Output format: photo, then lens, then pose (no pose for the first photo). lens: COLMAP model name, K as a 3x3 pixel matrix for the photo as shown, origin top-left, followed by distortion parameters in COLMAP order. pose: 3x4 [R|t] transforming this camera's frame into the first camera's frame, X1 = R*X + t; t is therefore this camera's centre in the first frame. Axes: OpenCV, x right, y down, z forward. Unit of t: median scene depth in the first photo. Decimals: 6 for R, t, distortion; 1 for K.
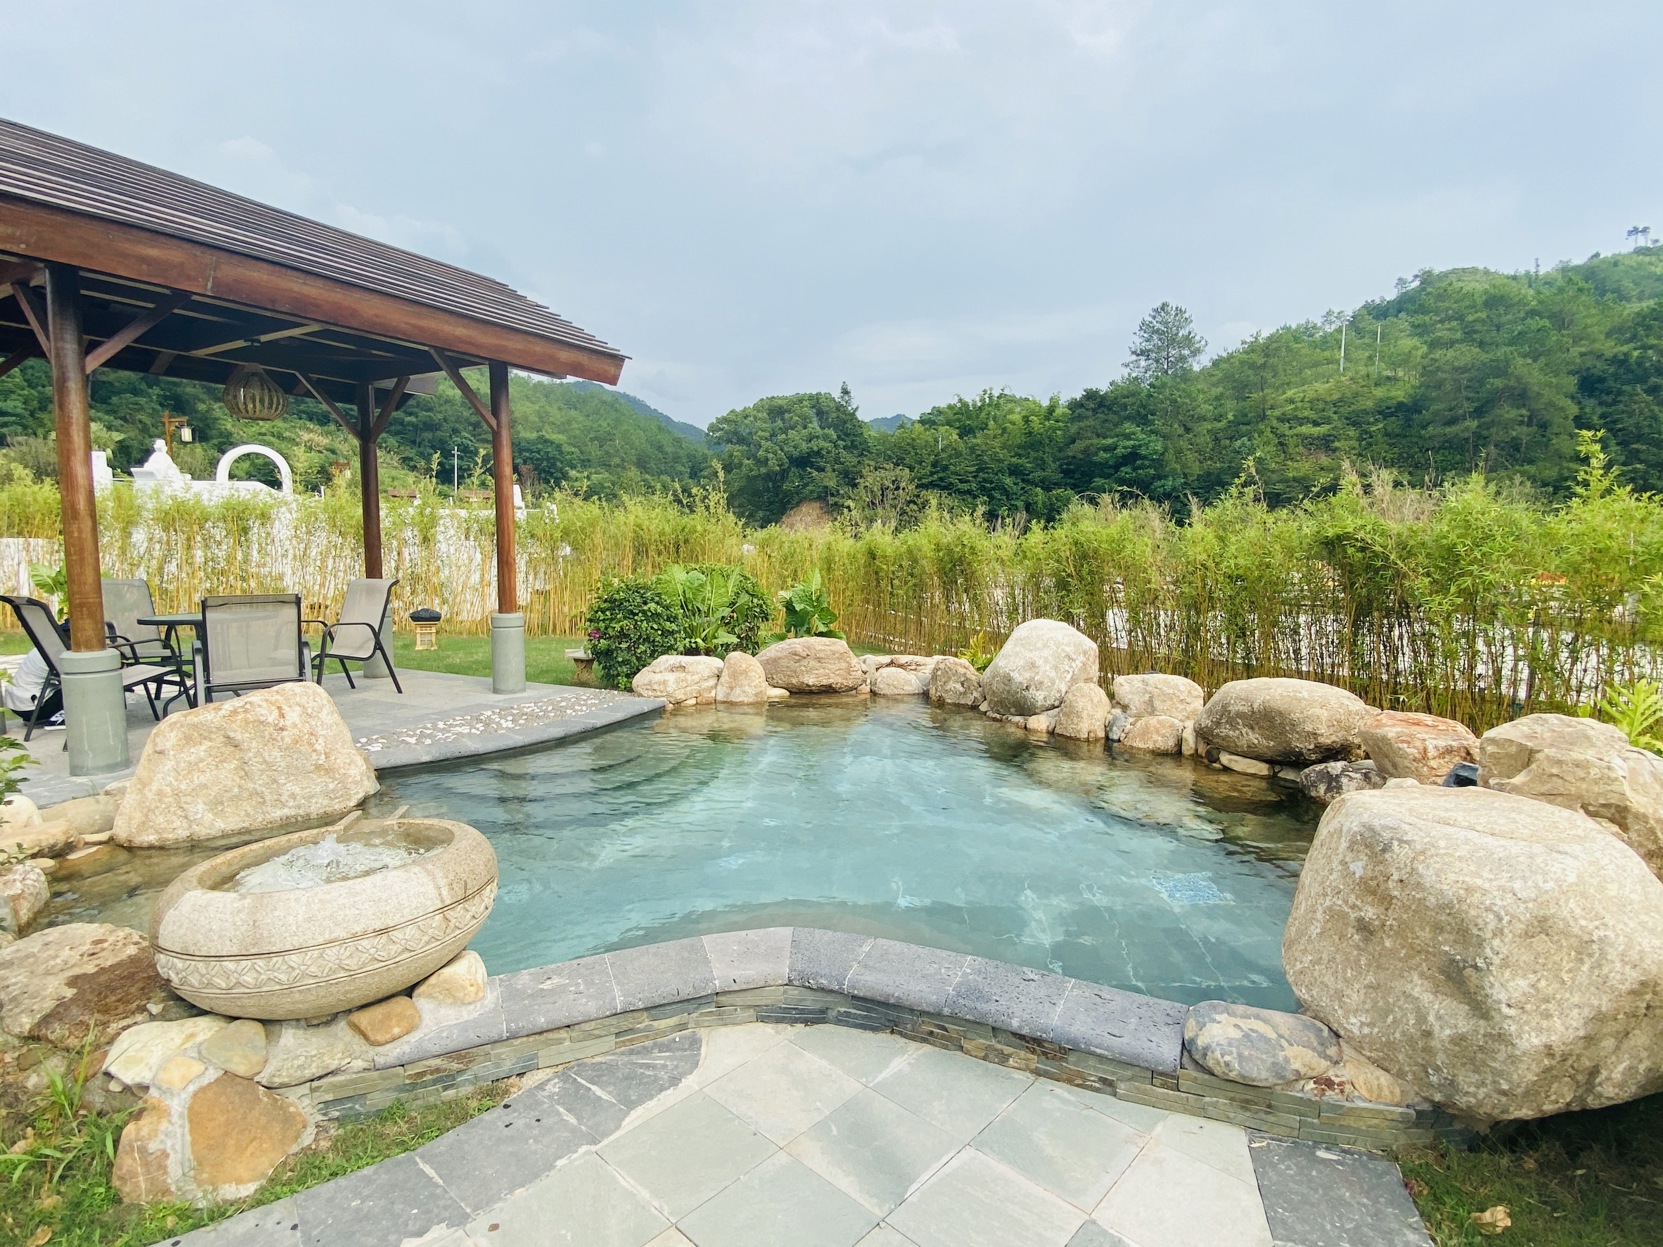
lens RADIAL K [[821.7, 0, 831.7], [0, 821.7, 627.1], [0, 0, 1]] dist [-0.000557, 0.000002]
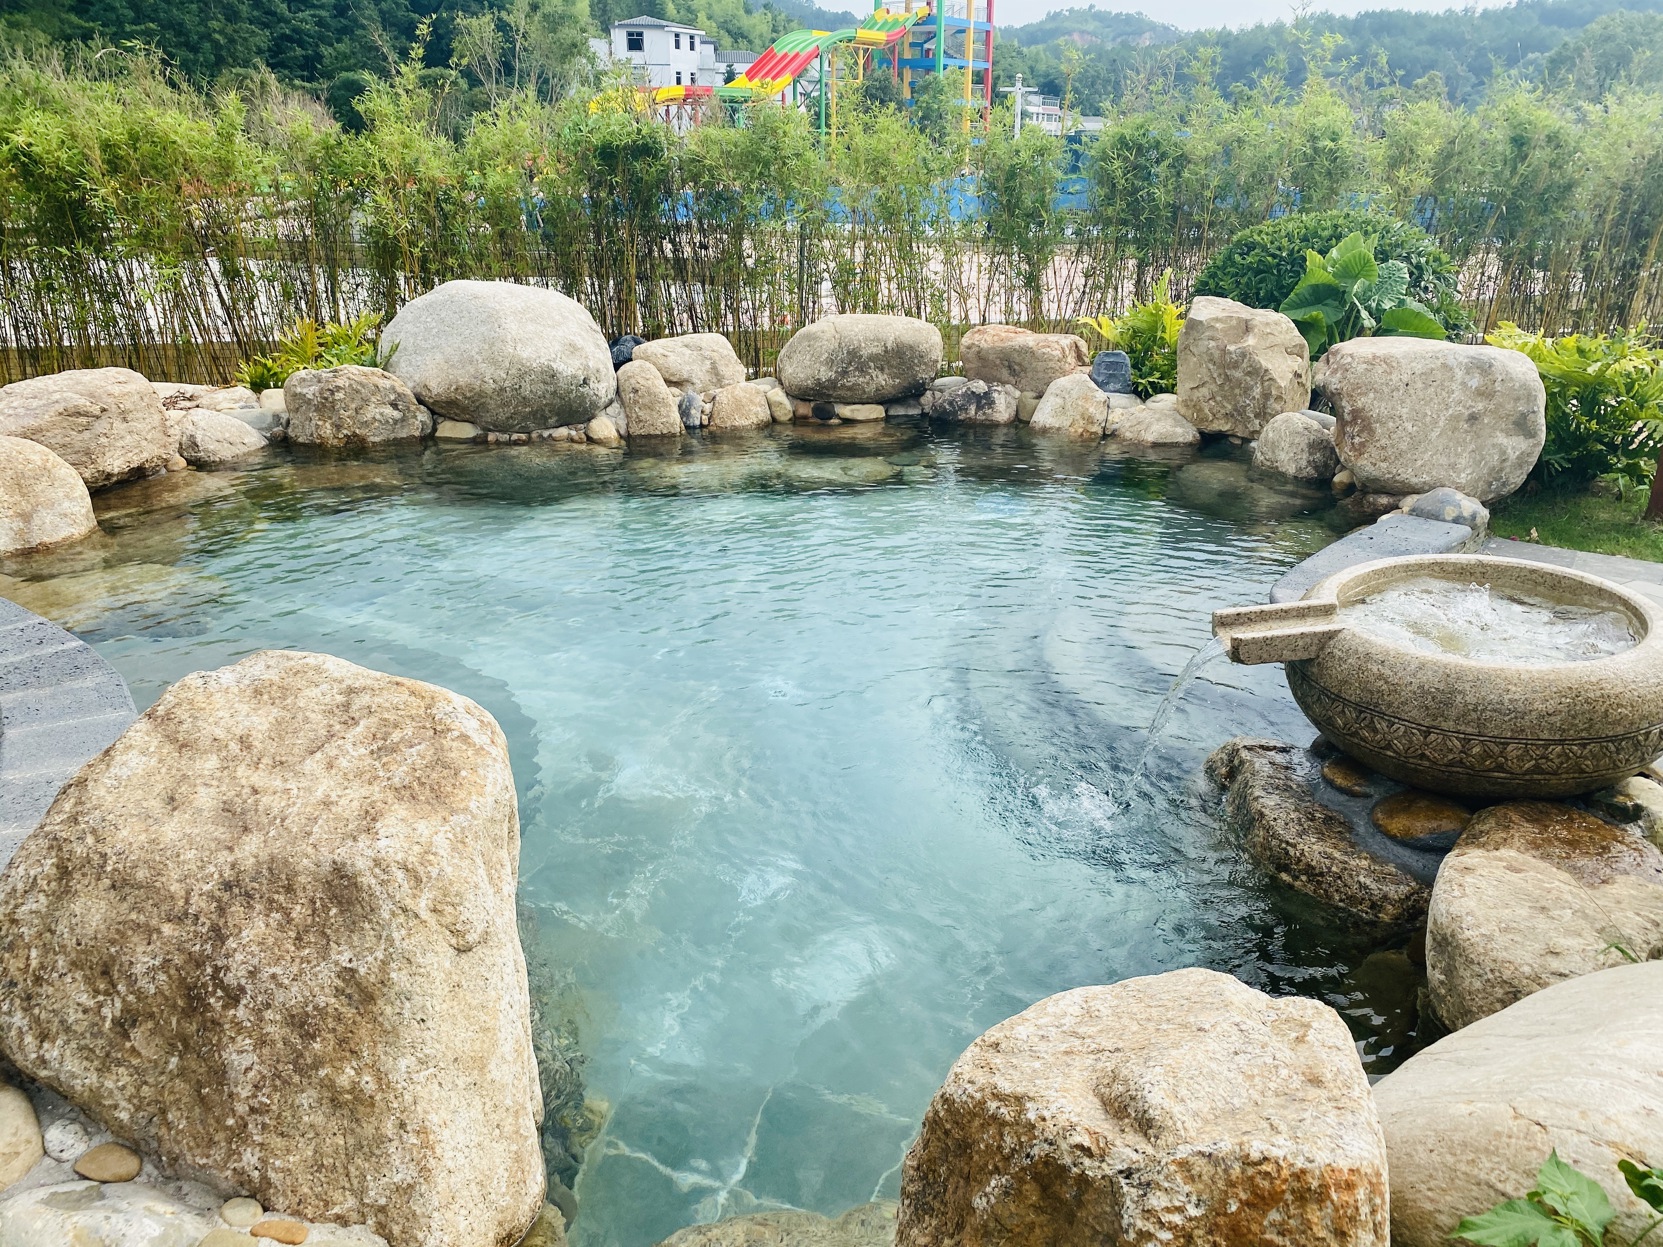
lens RADIAL K [[1259.1, 0, 831.5], [0, 1259.1, 623.3], [0, 0, 1]] dist [-0.006027, -0.003991]
pose [[0.292245, -0.328602, 0.898116, -0.877228], [0.082046, 0.944268, 0.318791, -0.066289], [-0.952817, -0.019479, 0.302918, 0.586042]]
